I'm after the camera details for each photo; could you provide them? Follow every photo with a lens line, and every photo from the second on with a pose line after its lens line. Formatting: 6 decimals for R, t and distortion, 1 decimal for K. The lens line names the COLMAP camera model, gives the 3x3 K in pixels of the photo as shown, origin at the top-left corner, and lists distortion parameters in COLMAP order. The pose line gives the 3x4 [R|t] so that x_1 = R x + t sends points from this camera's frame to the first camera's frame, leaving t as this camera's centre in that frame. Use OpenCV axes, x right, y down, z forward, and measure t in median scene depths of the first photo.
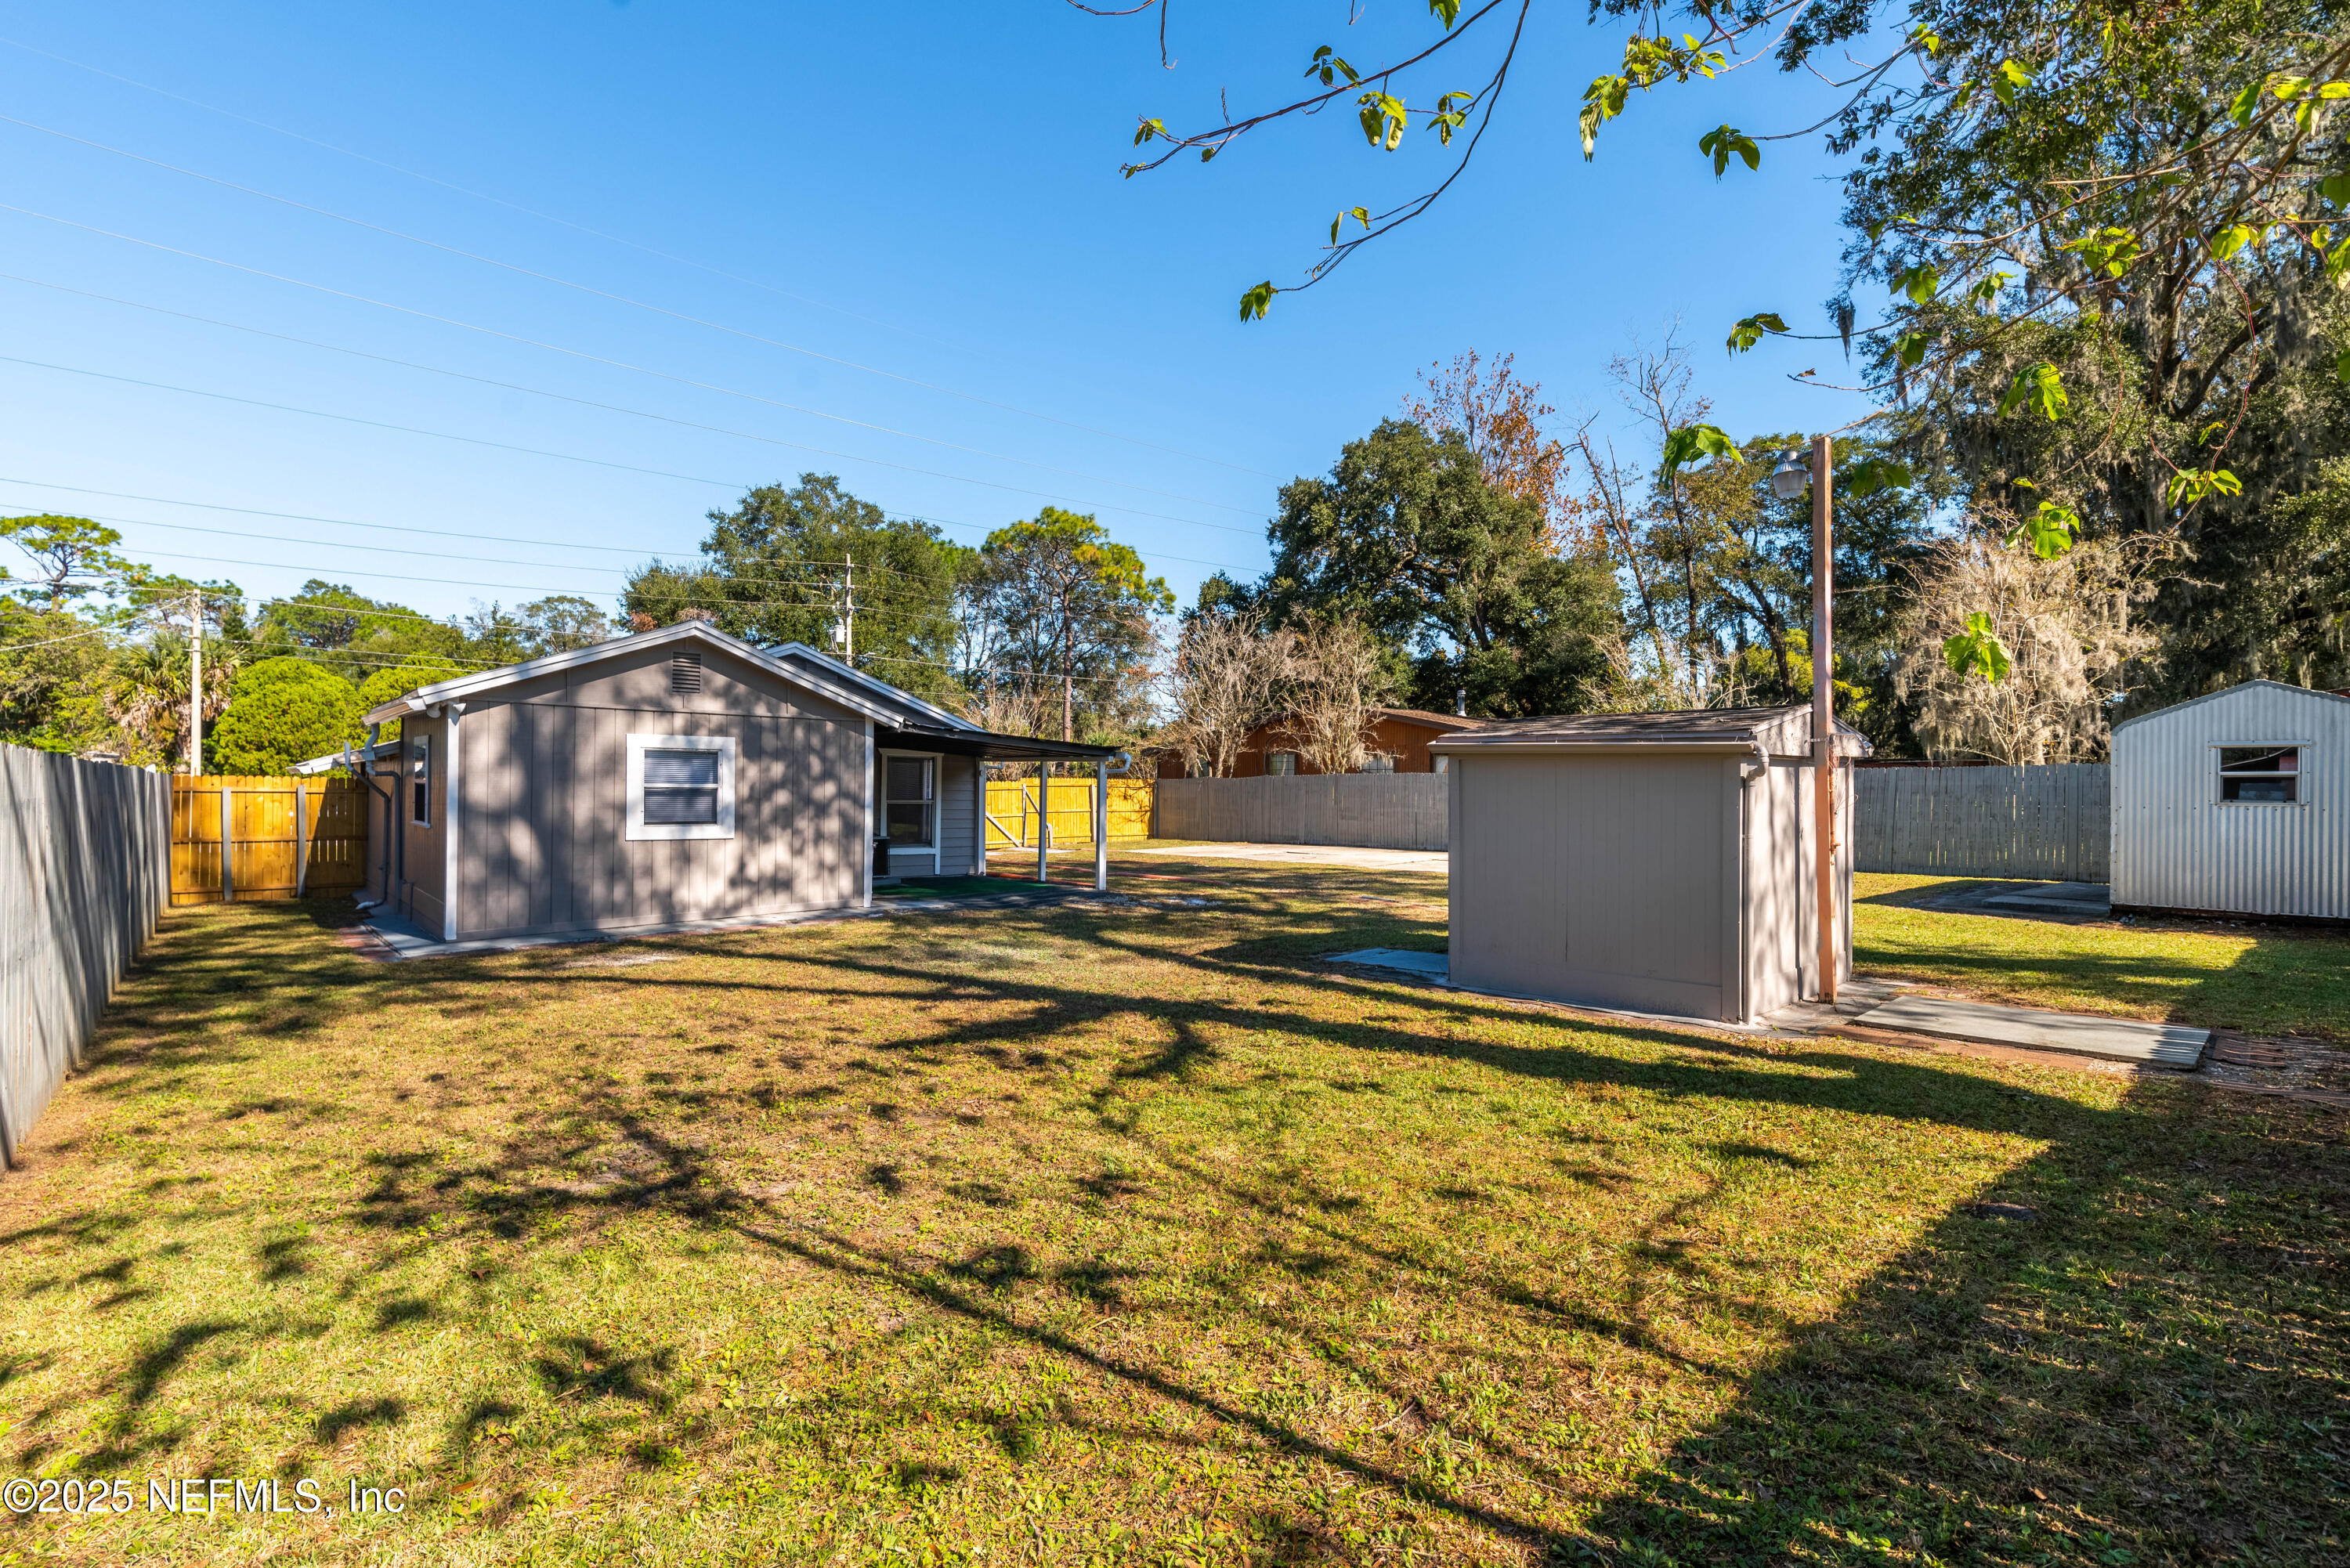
lens RADIAL K [[1125.8, 0, 1125.3], [0, 1125.8, 788.7], [0, 0, 1]] dist [0.011800, 0.000045]
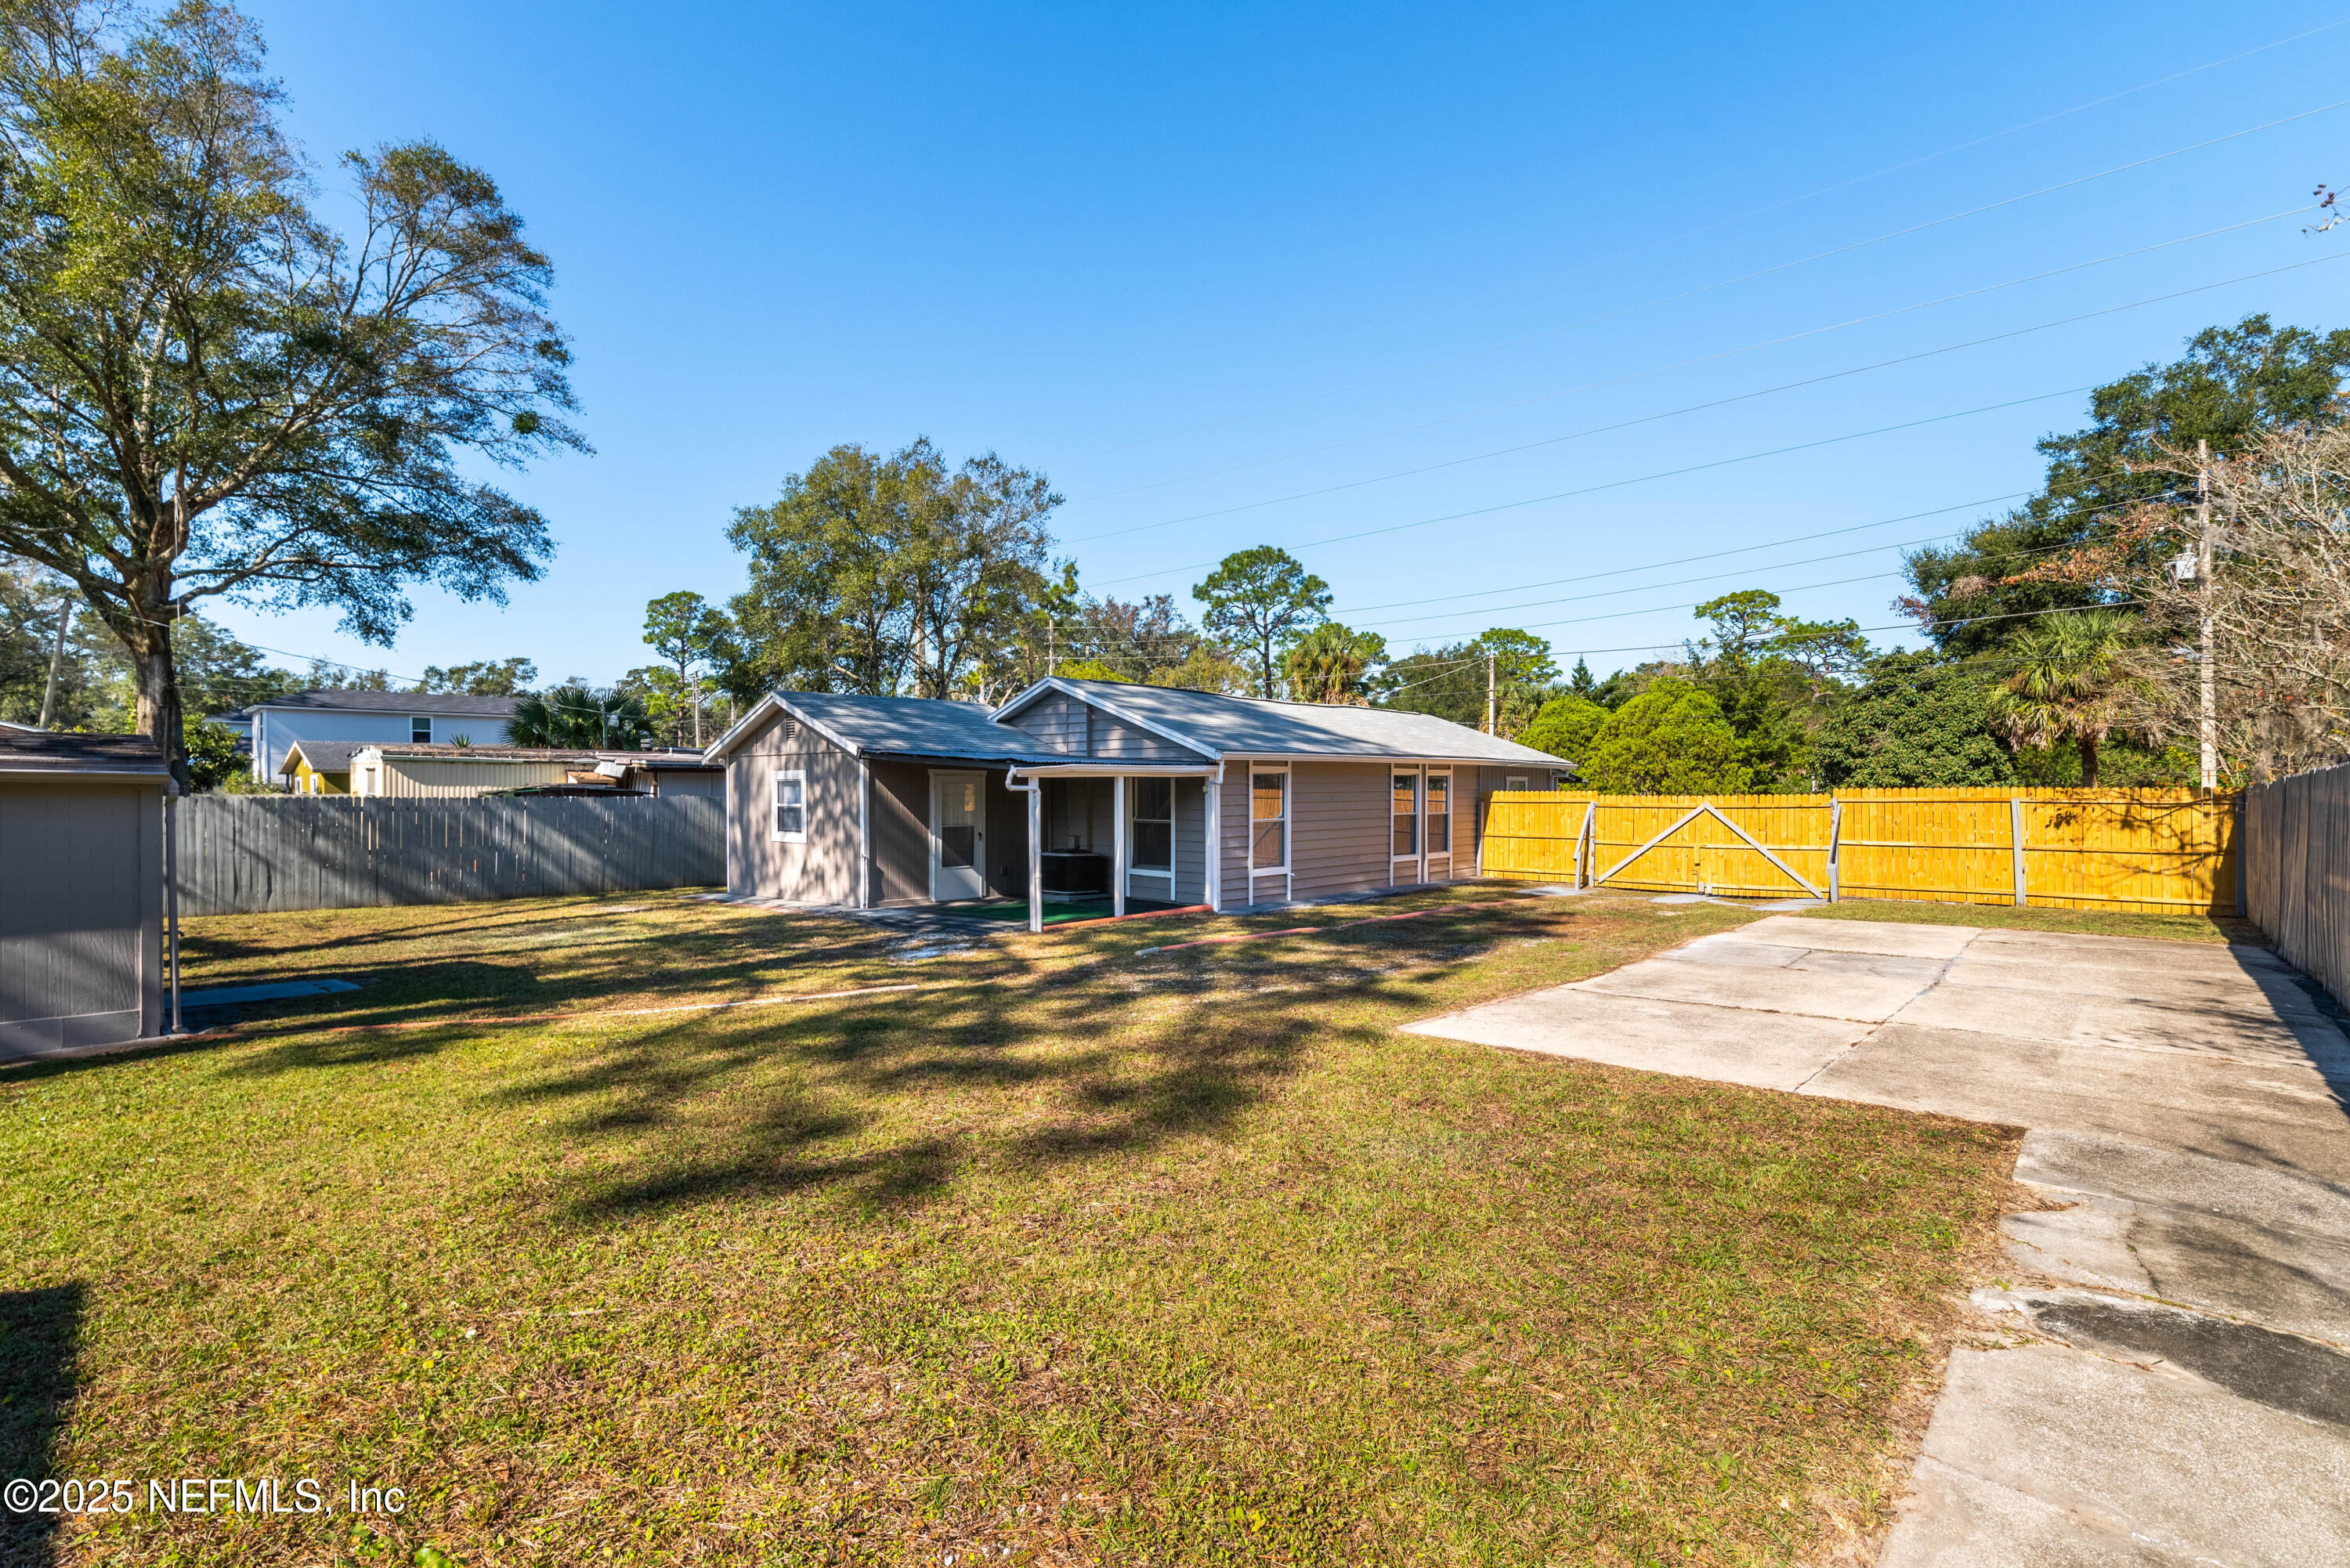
lens RADIAL K [[1025.9, 0, 1175.0], [0, 1025.9, 784.0], [0, 0, 1]] dist [0.003723, 0.000571]
pose [[0.149448, -0.014787, -0.988659, 0.248268], [0.000715, 0.999890, -0.014847, -0.002549], [0.988769, 0.001512, 0.149442, 0.333151]]
